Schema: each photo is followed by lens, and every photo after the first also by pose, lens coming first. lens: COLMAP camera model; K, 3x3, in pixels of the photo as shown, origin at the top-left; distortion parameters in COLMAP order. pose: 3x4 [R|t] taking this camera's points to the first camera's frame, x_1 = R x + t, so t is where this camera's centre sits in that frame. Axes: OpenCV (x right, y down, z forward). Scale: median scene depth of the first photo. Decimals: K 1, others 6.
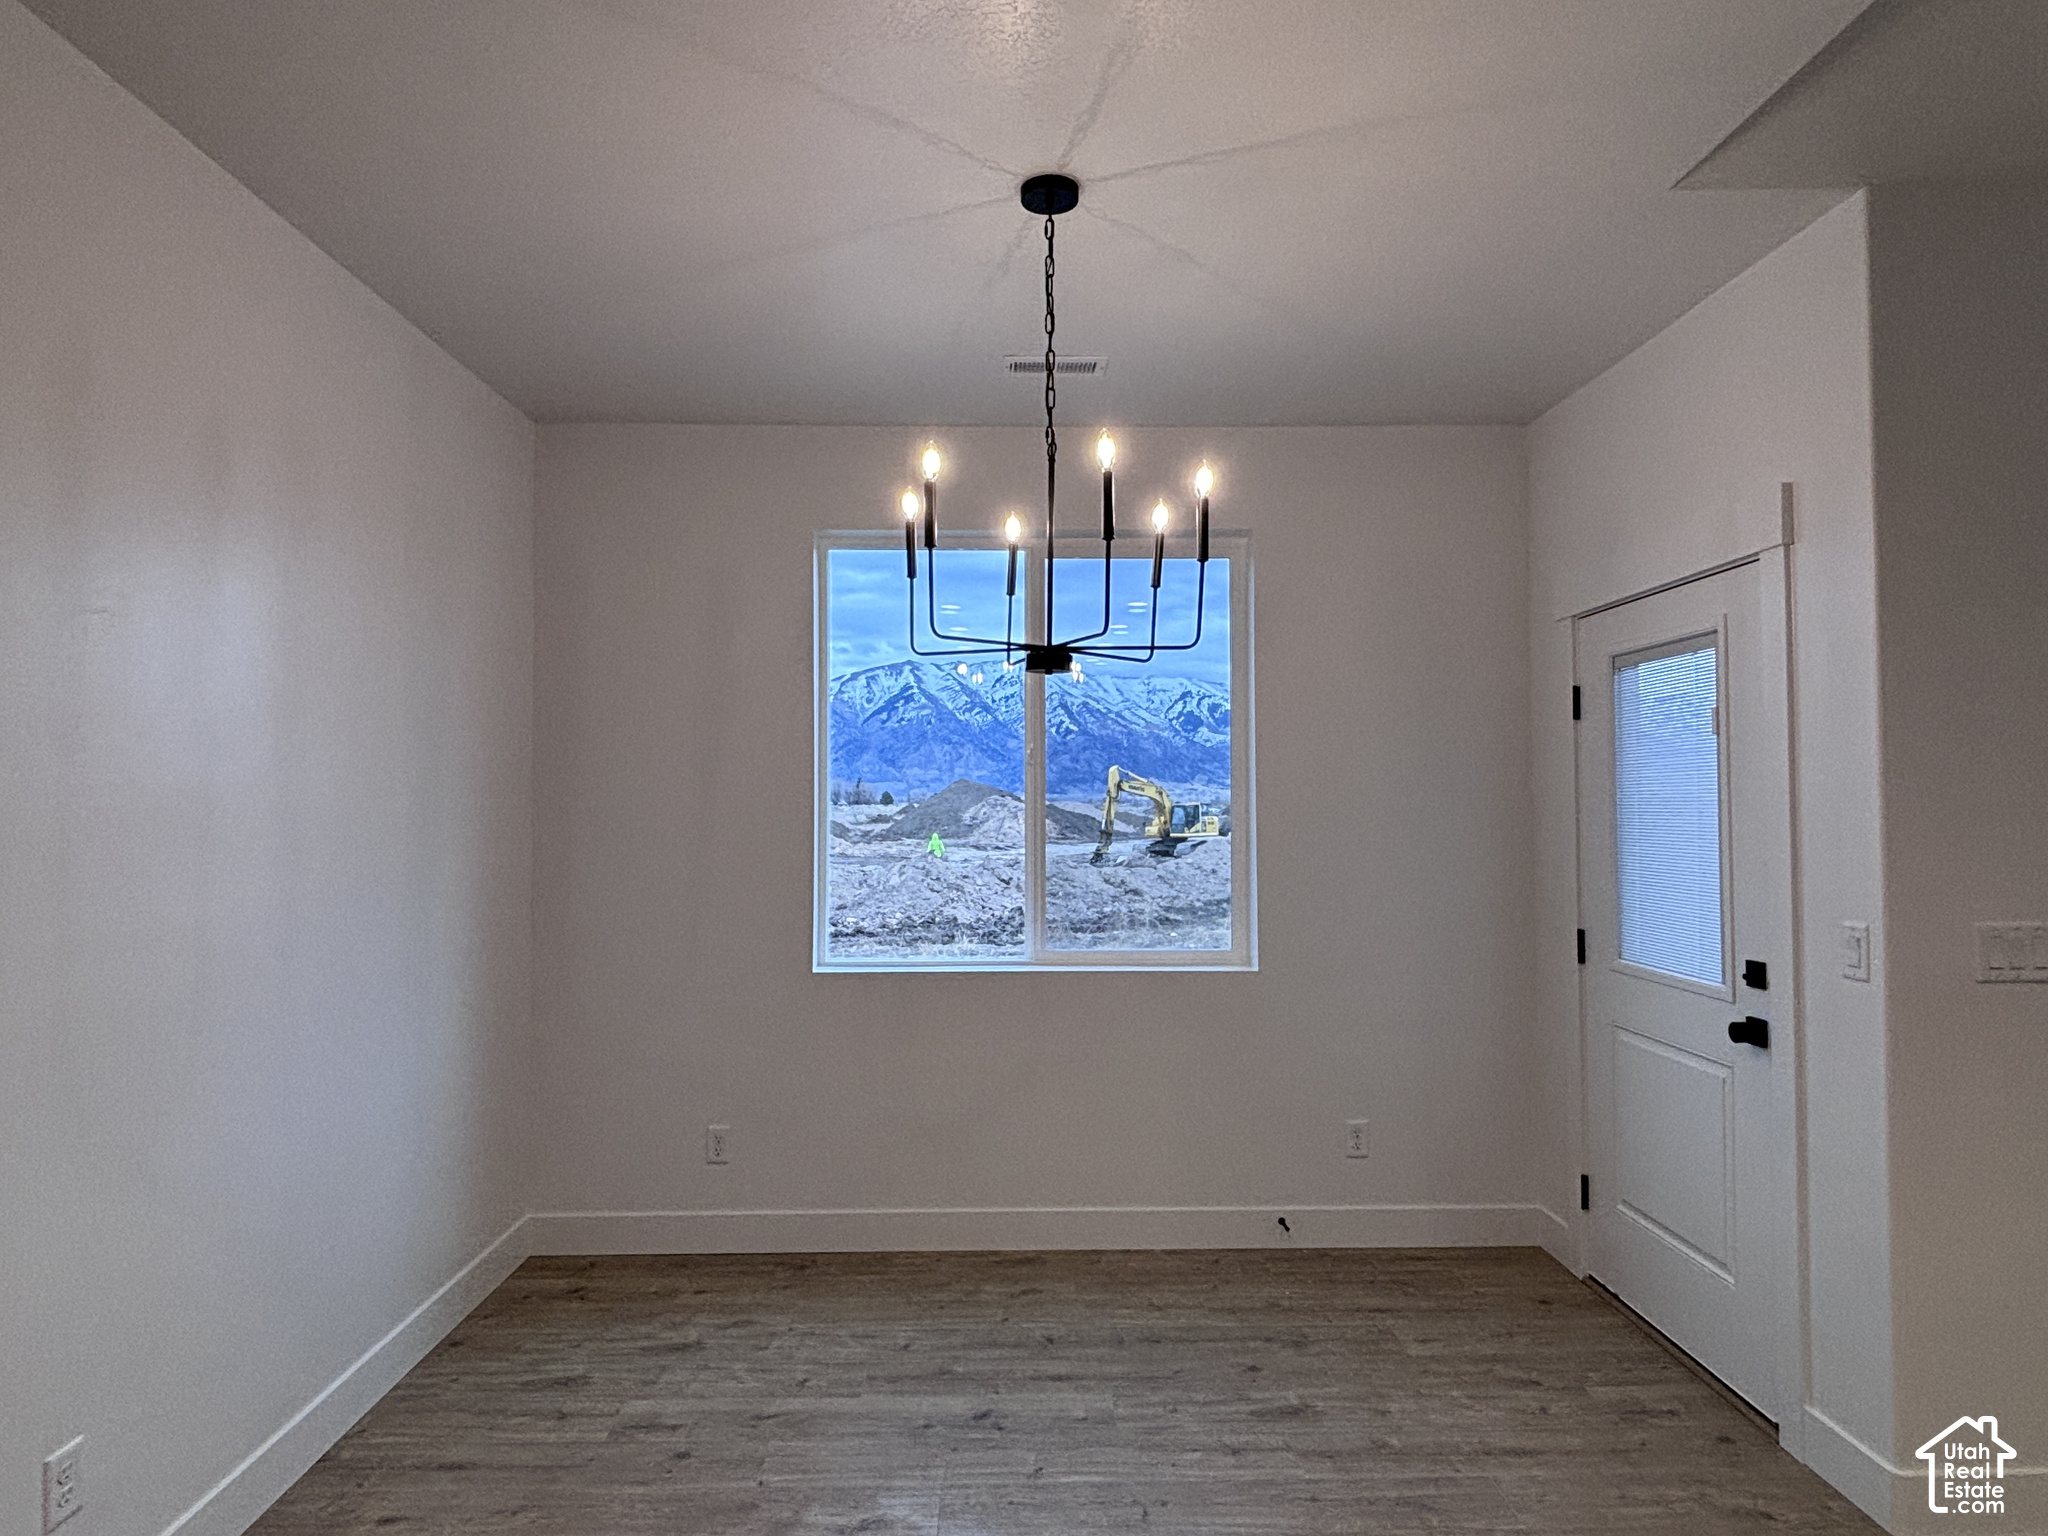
lens RADIAL K [[1183.0, 0, 1024.0], [0, 1183.0, 768.0], [0, 0, 1]] dist [-0.003972, -0.001664]
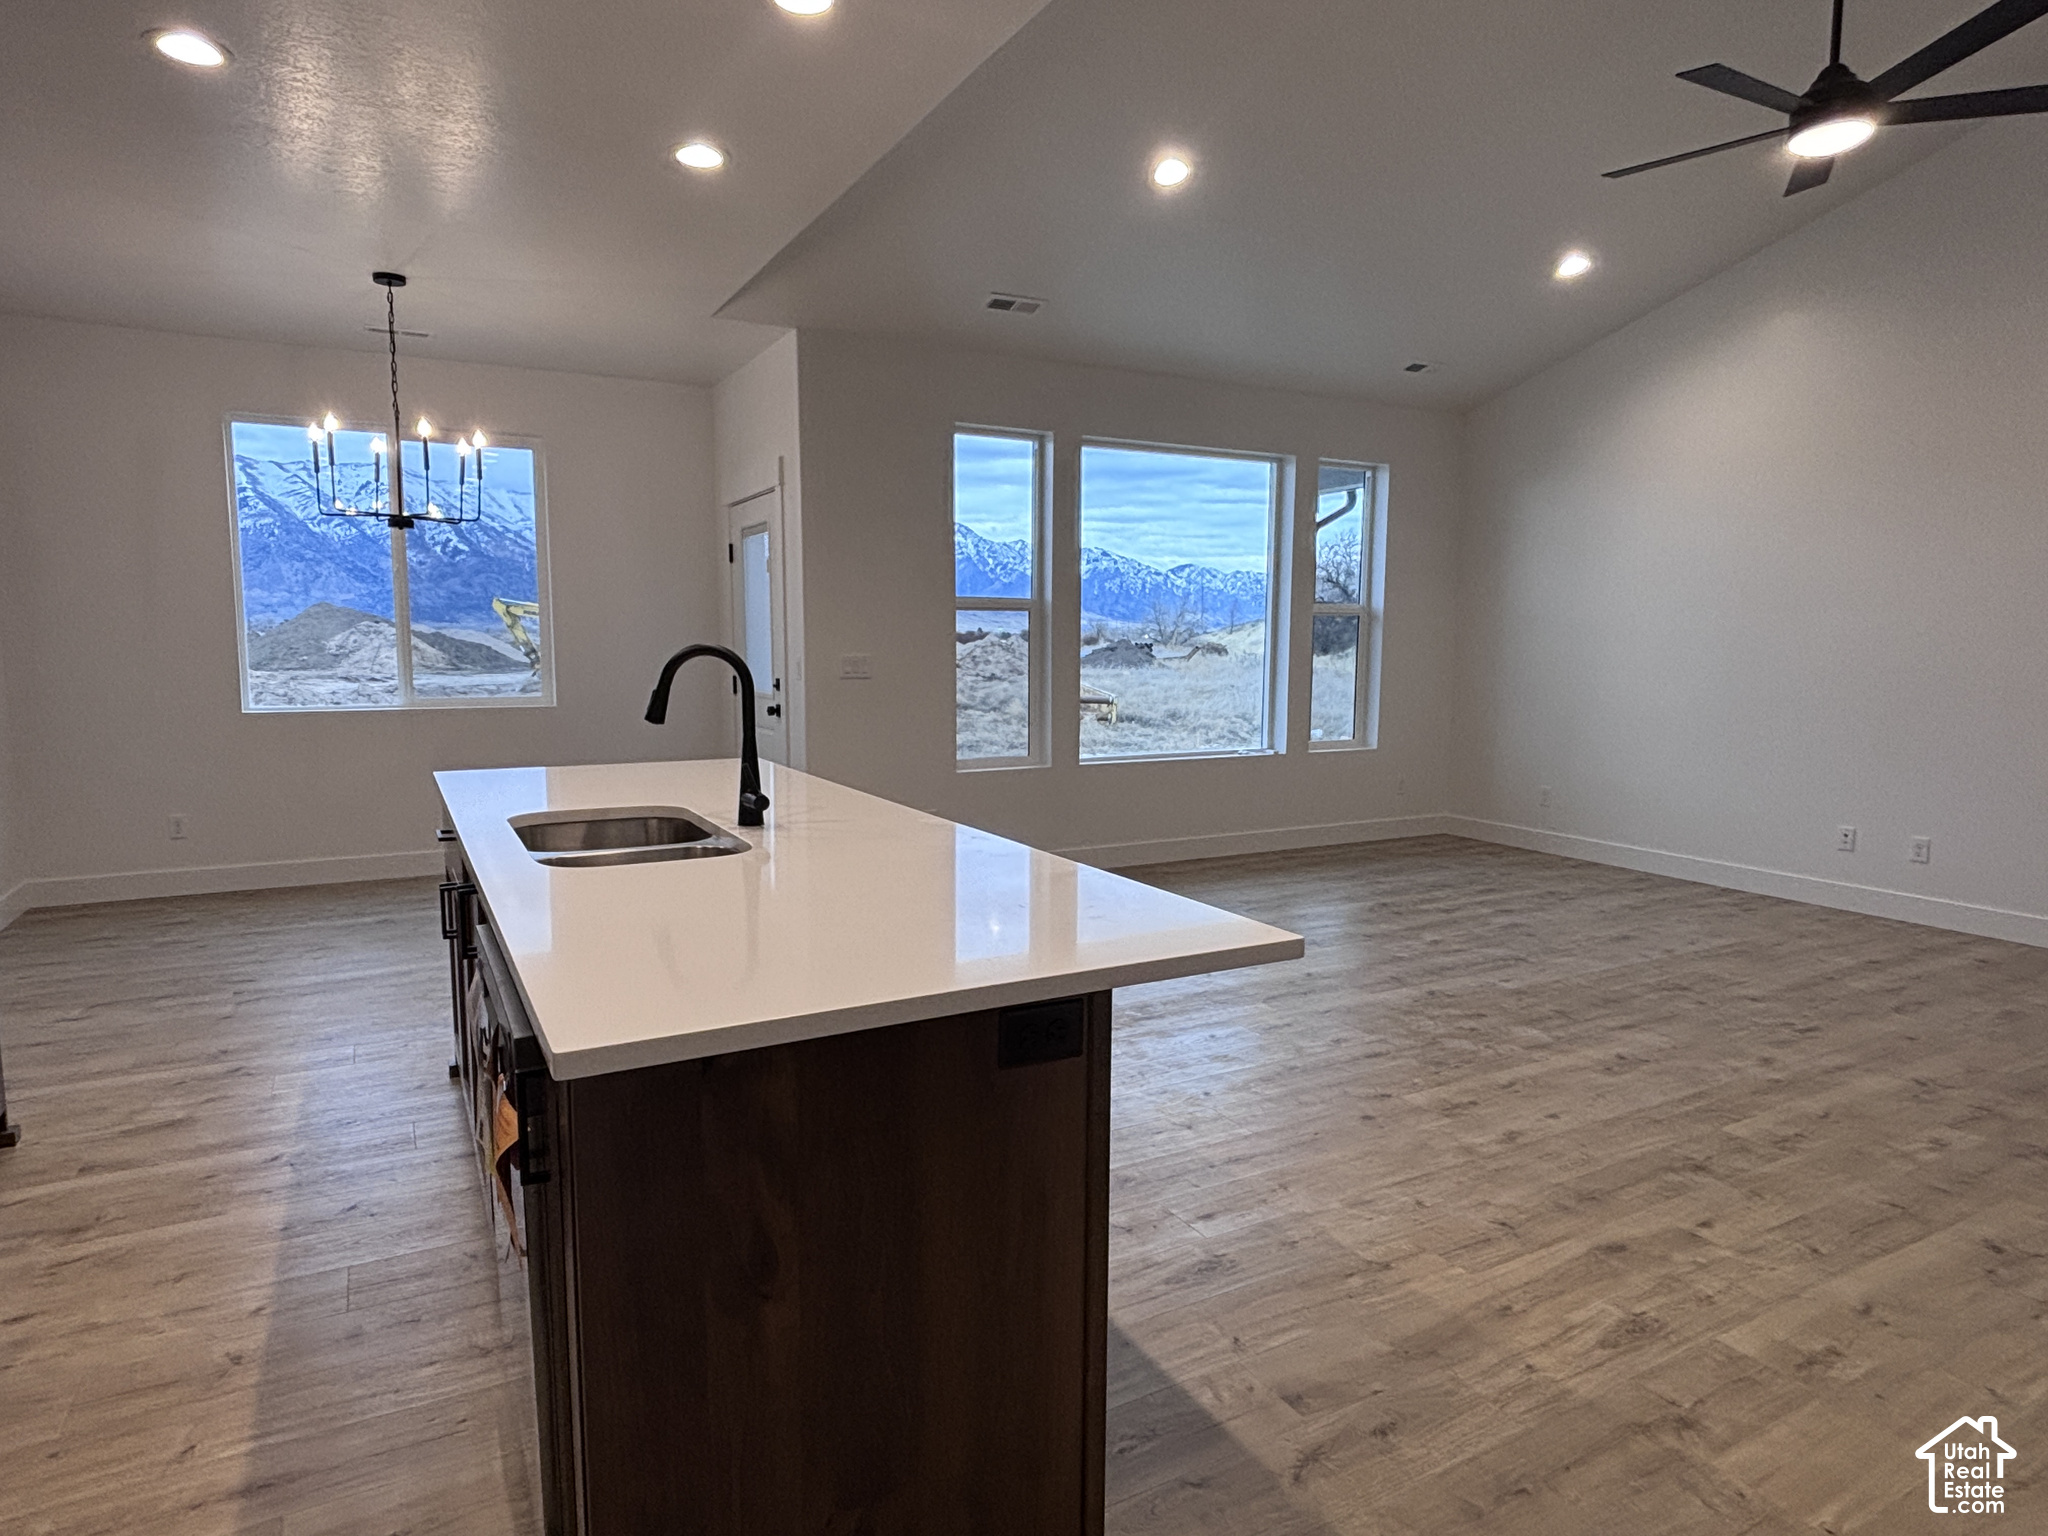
lens RADIAL K [[1183.0, 0, 1024.0], [0, 1183.0, 768.0], [0, 0, 1]] dist [-0.003972, -0.001664]
pose [[0.886880, -0.044542, 0.459847, 0.016618], [-0.021166, 0.990379, 0.136752, 0.020174], [-0.461514, -0.131016, 0.877405, -1.132571]]
